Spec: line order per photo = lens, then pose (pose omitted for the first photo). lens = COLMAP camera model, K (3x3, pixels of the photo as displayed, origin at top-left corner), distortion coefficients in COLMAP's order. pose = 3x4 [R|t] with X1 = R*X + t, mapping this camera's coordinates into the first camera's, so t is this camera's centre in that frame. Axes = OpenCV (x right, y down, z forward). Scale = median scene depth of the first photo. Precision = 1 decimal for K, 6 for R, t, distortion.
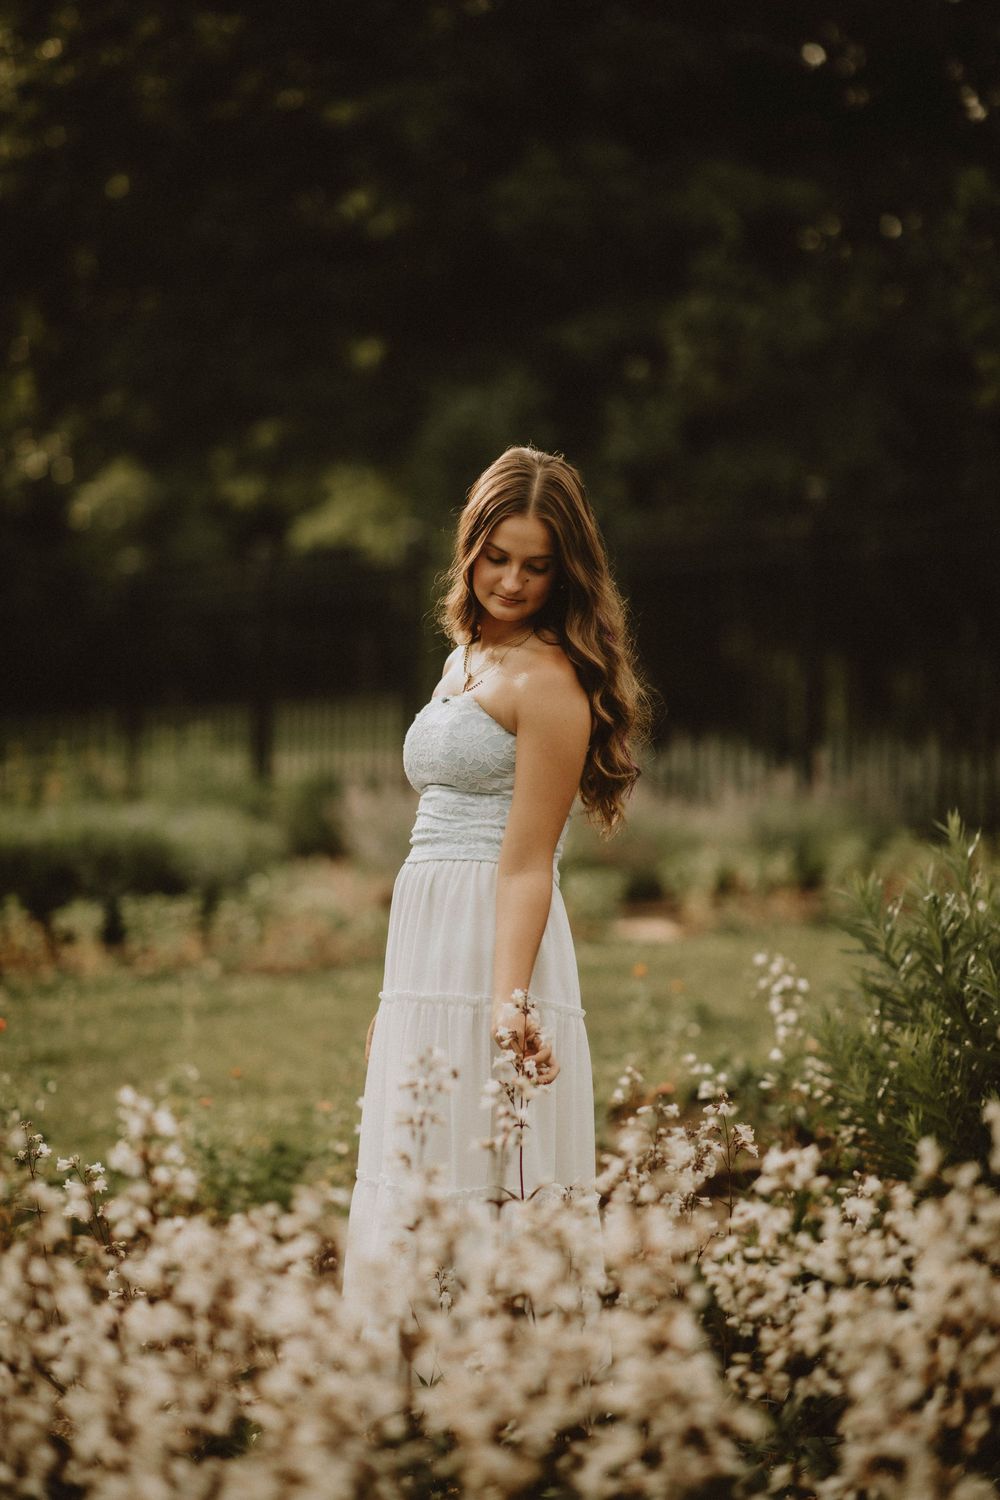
lens RADIAL K [[3635.6, 0, 500.0], [0, 3635.6, 750.0], [0, 0, 1]] dist [-0.480567, 0.526391]
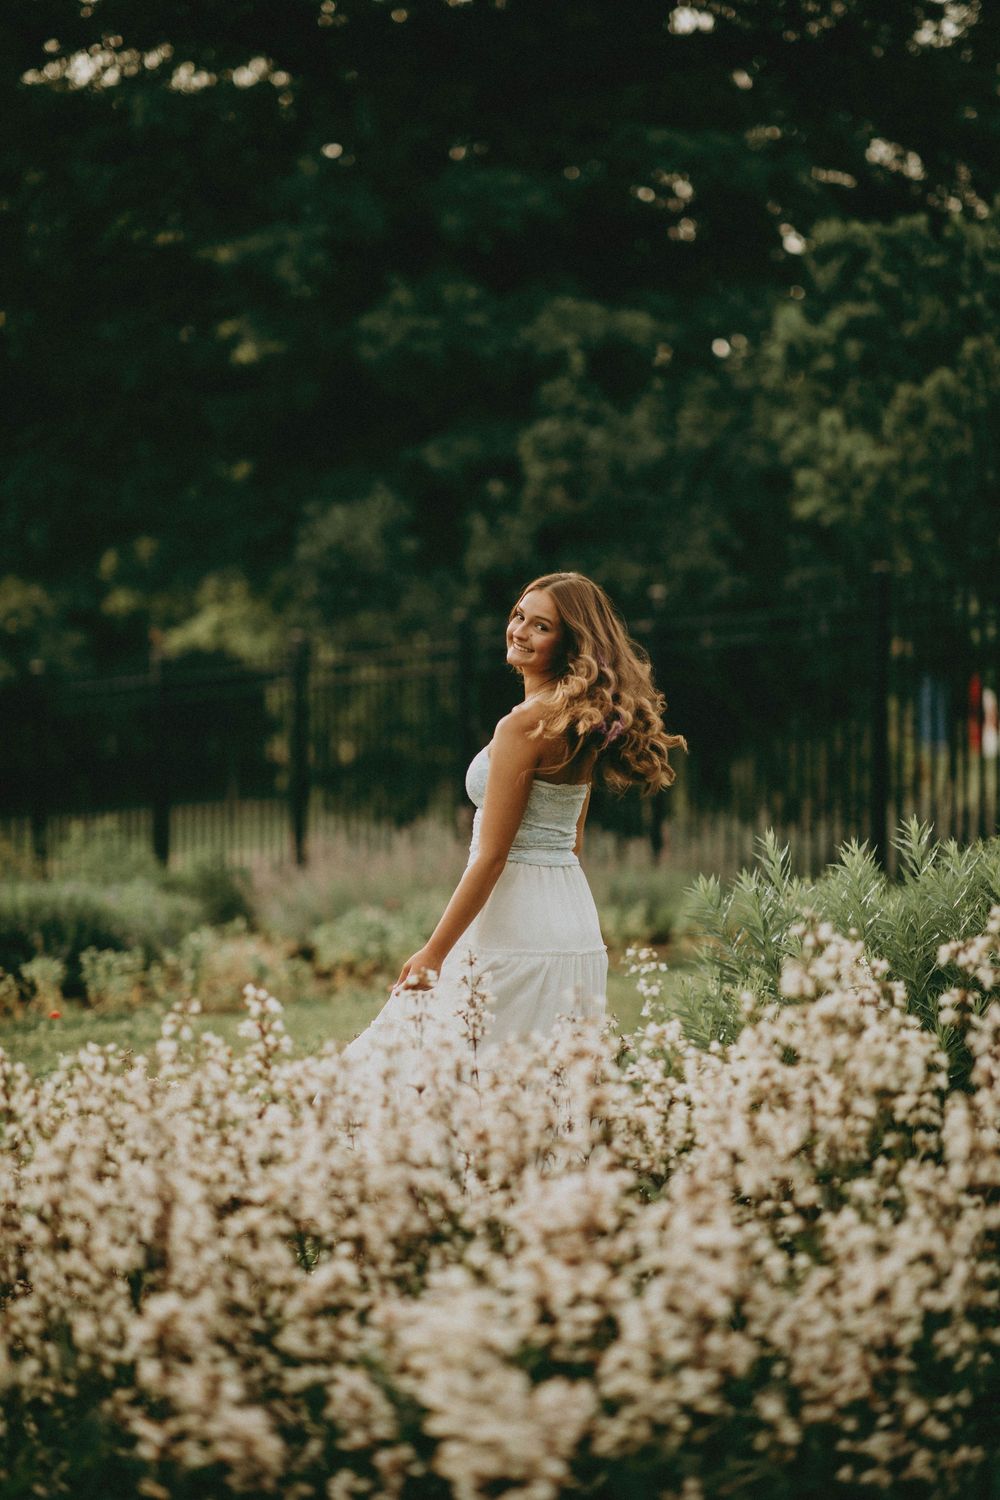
lens RADIAL K [[3635.6, 0, 500.0], [0, 3635.6, 750.0], [0, 0, 1]] dist [-0.480567, 0.526391]
pose [[0.998790, -0.021972, 0.043990, -0.014306], [0.023191, 0.999355, -0.027401, 0.008509], [-0.043360, 0.028388, 0.998656, -0.145357]]
